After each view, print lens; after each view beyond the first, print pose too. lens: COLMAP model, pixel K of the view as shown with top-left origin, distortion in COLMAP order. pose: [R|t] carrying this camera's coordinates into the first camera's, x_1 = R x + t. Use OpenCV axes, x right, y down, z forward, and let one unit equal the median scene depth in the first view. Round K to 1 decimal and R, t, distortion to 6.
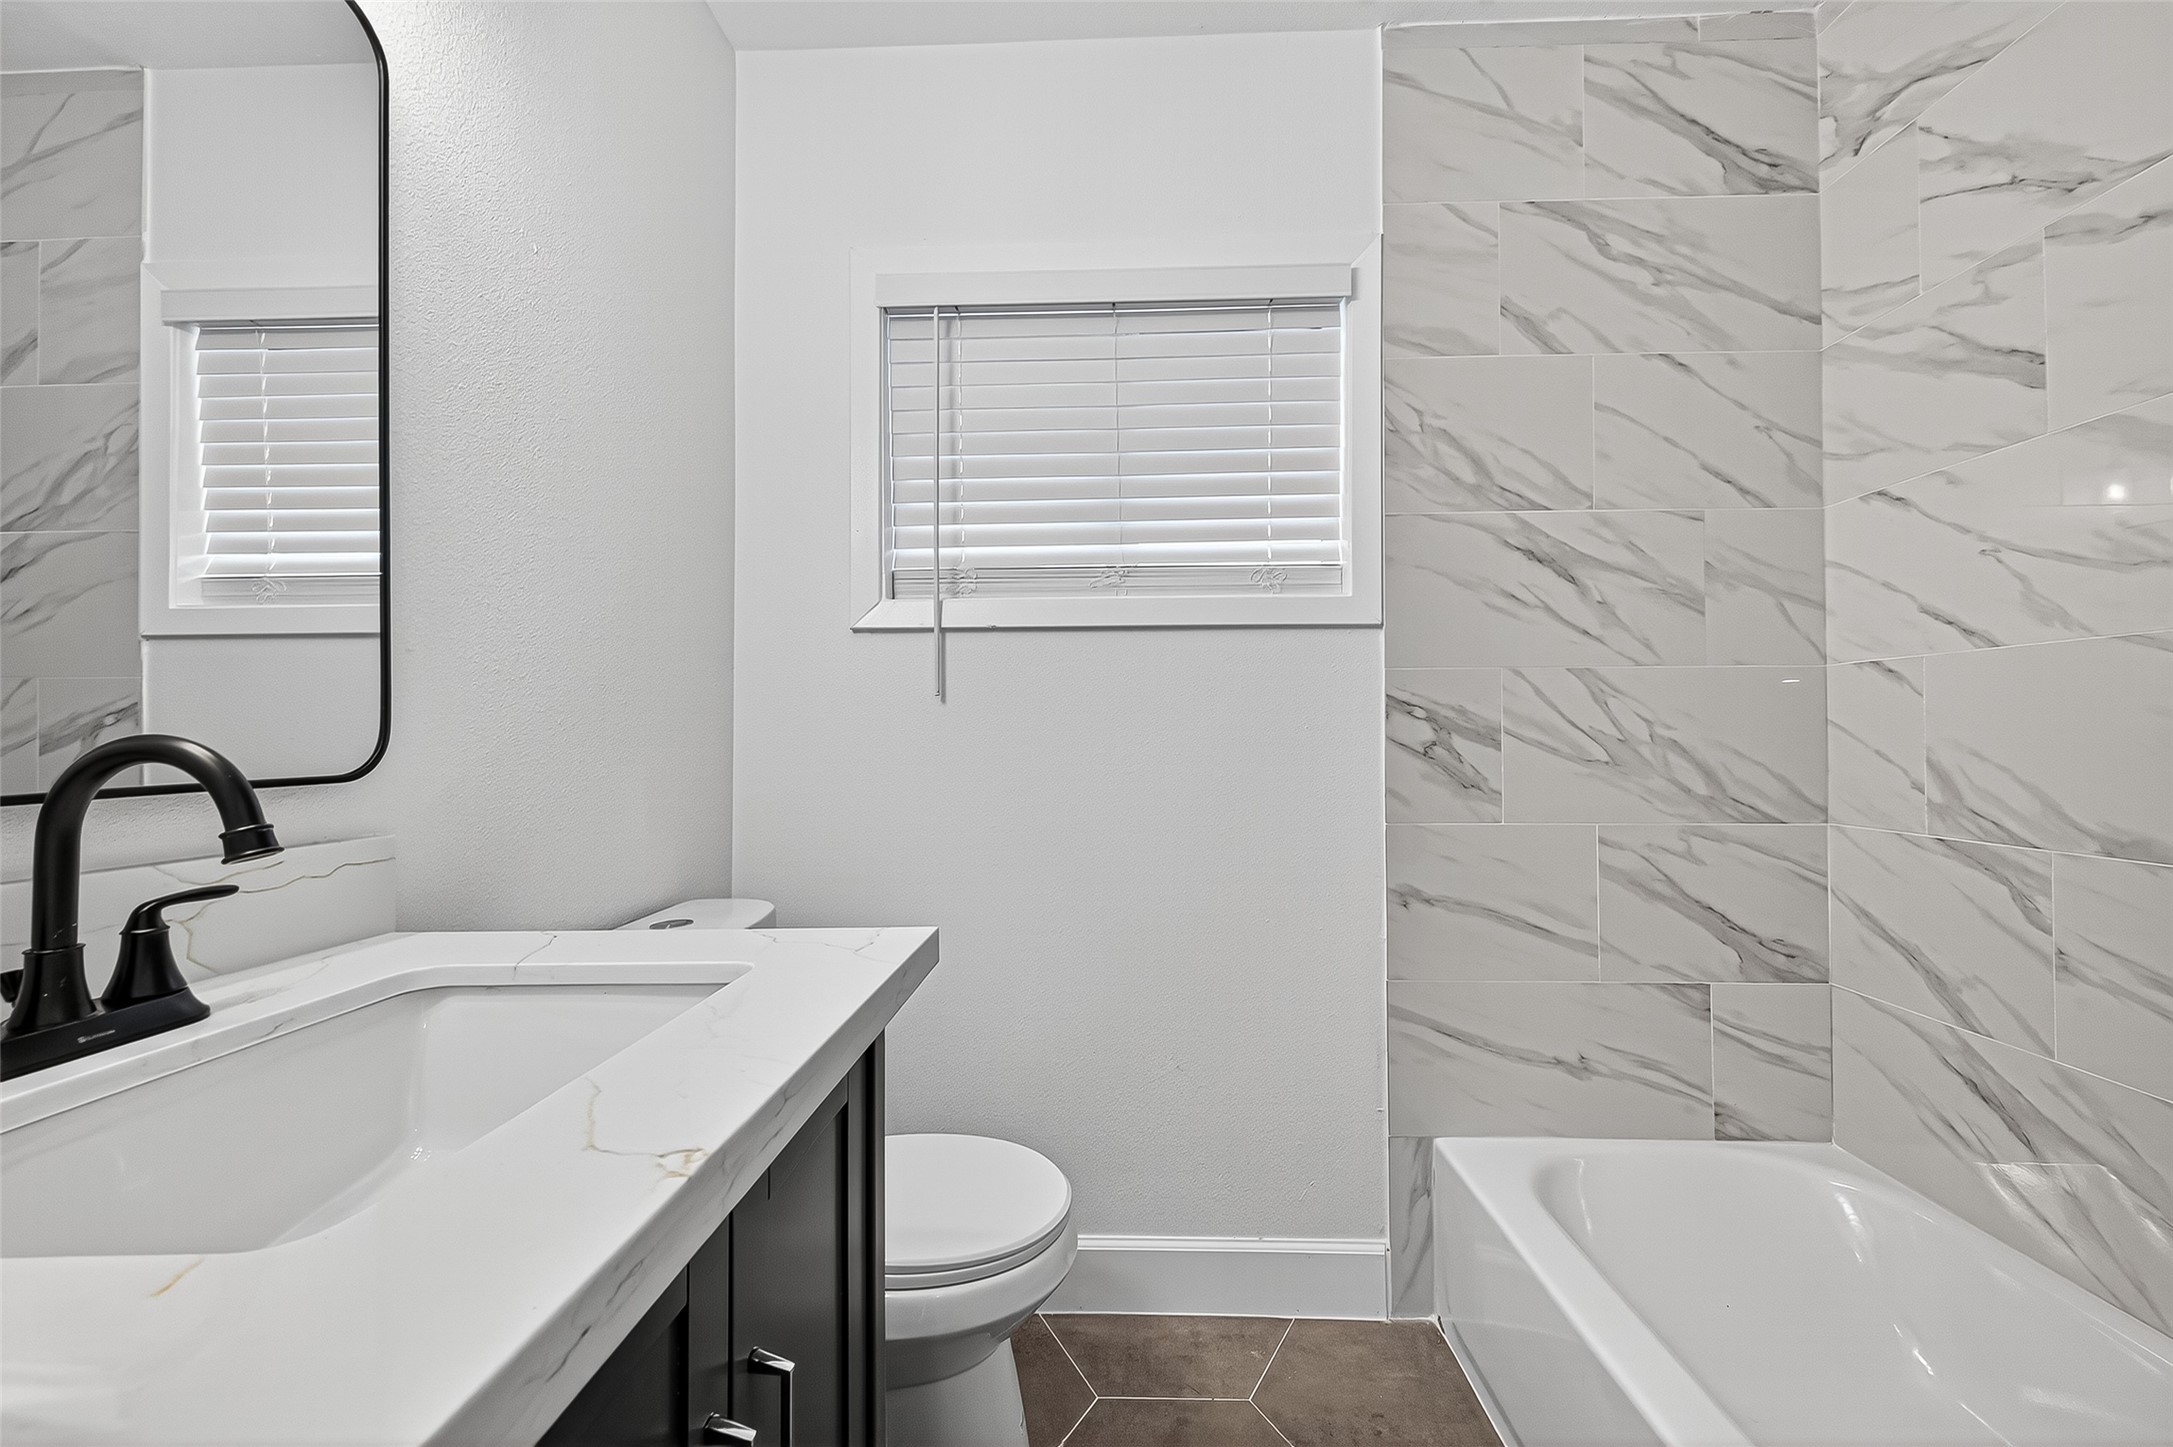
lens RADIAL K [[850.0, 0, 1096.4], [0, 850.0, 729.7], [0, 0, 1]] dist [0.009879, -0.002657]
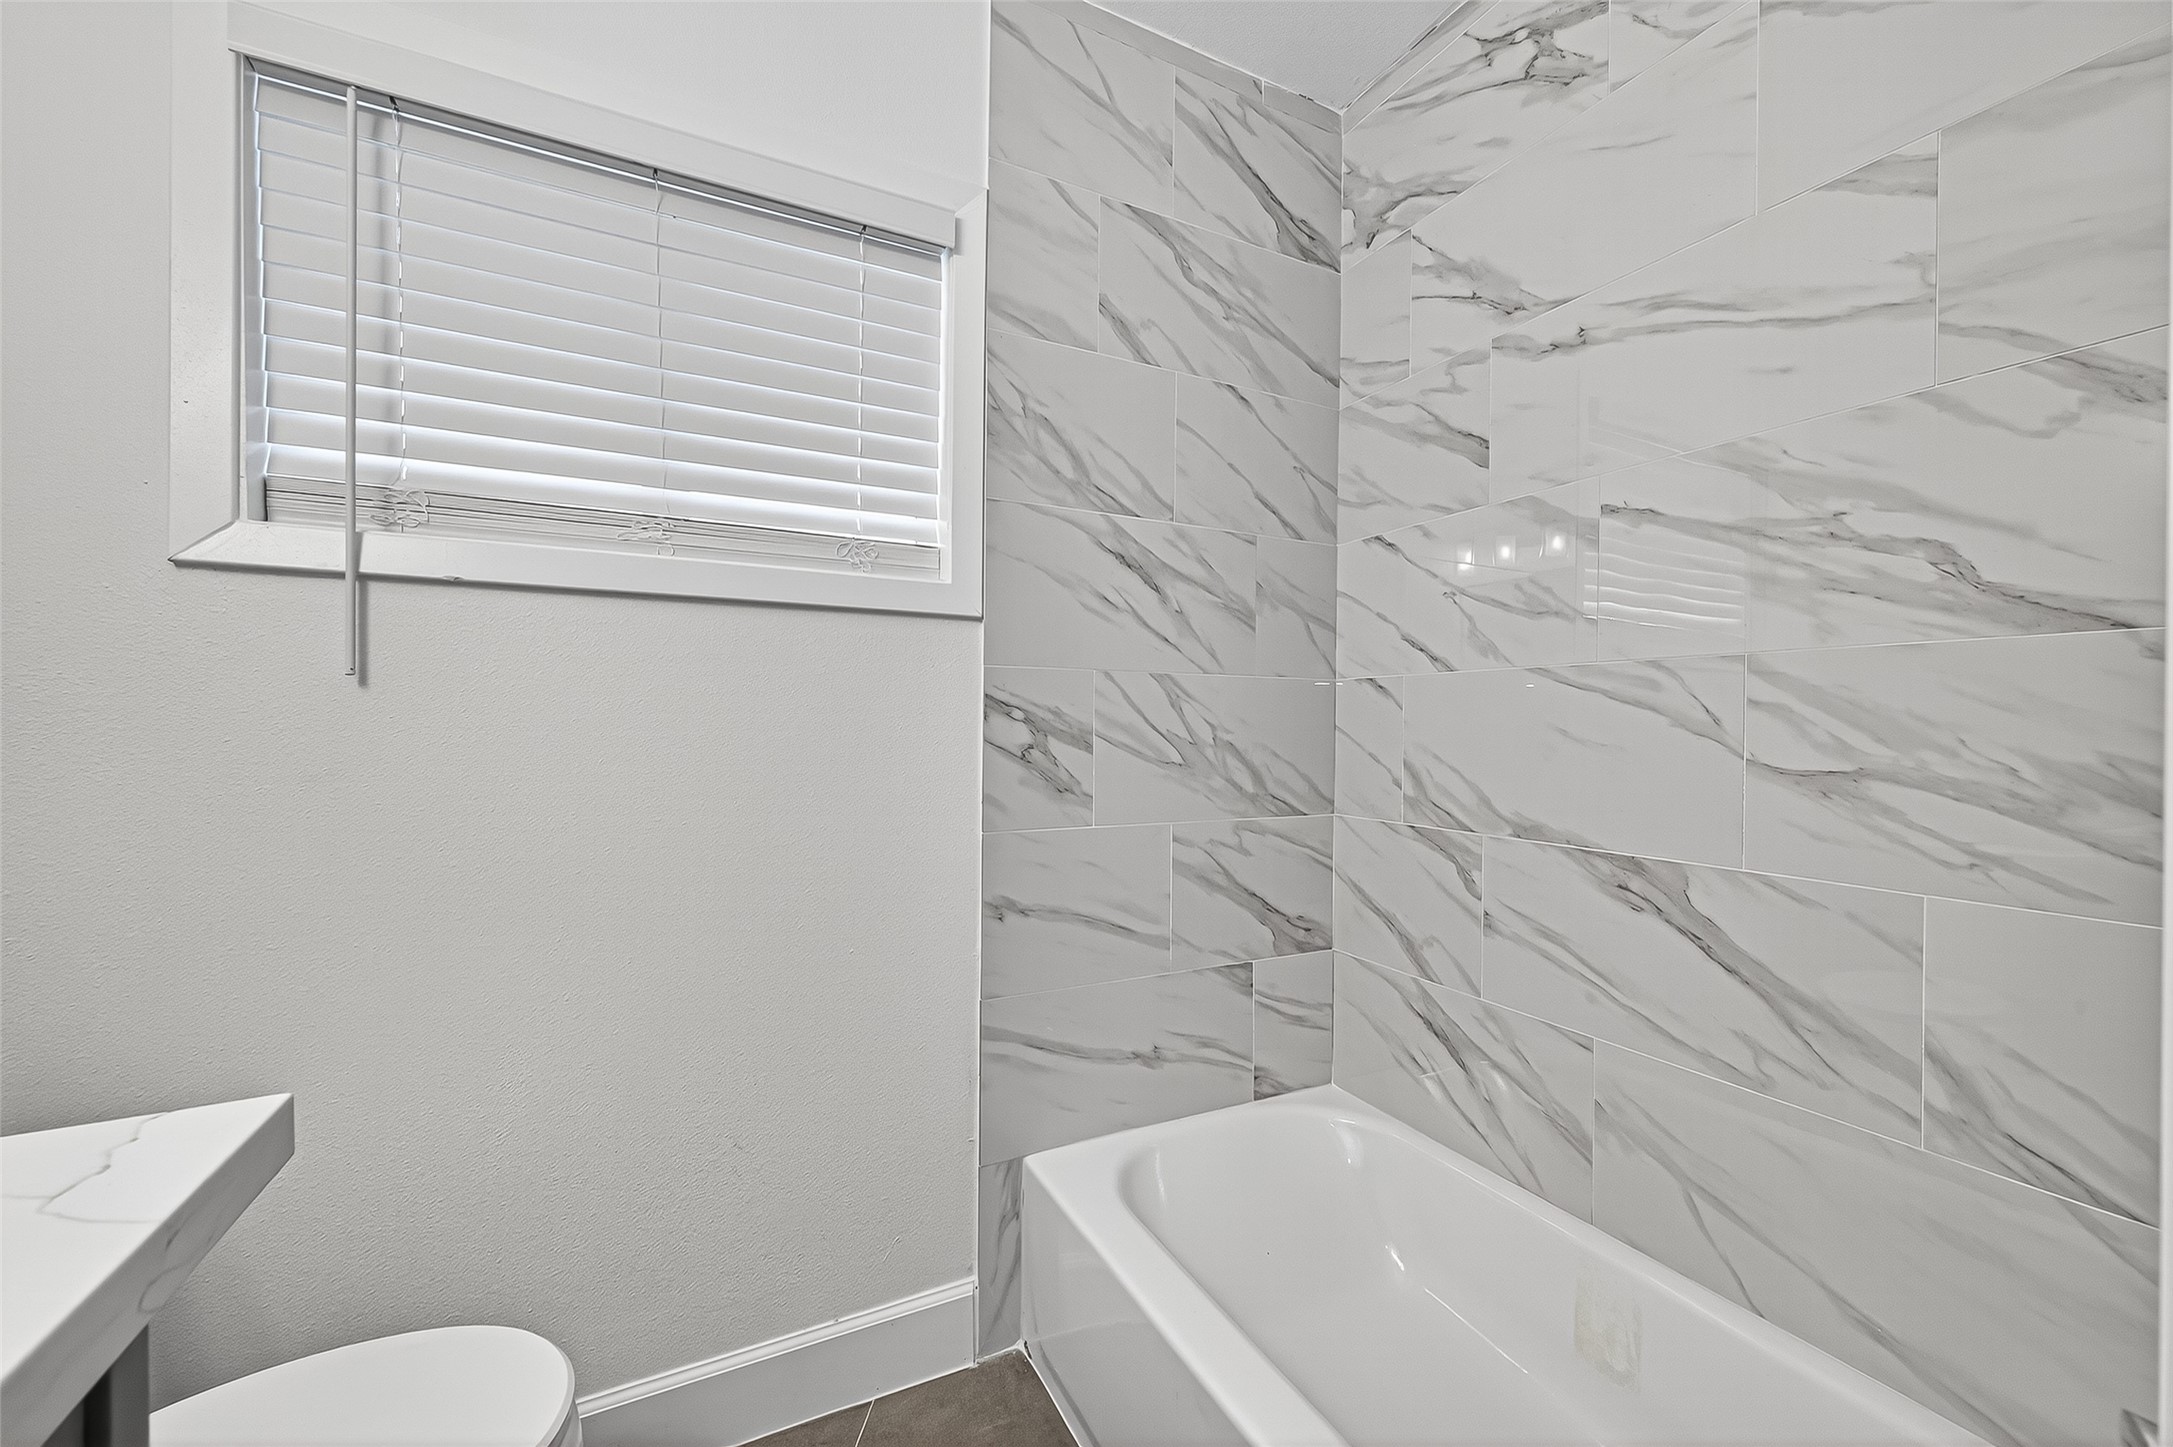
lens RADIAL K [[850.0, 0, 1096.4], [0, 850.0, 729.7], [0, 0, 1]] dist [0.009879, -0.002657]
pose [[0.876901, 0.009473, 0.480578, 0.002740], [-0.016118, 0.999823, 0.009703, -0.012952], [-0.480401, -0.016254, 0.876898, 0.131093]]
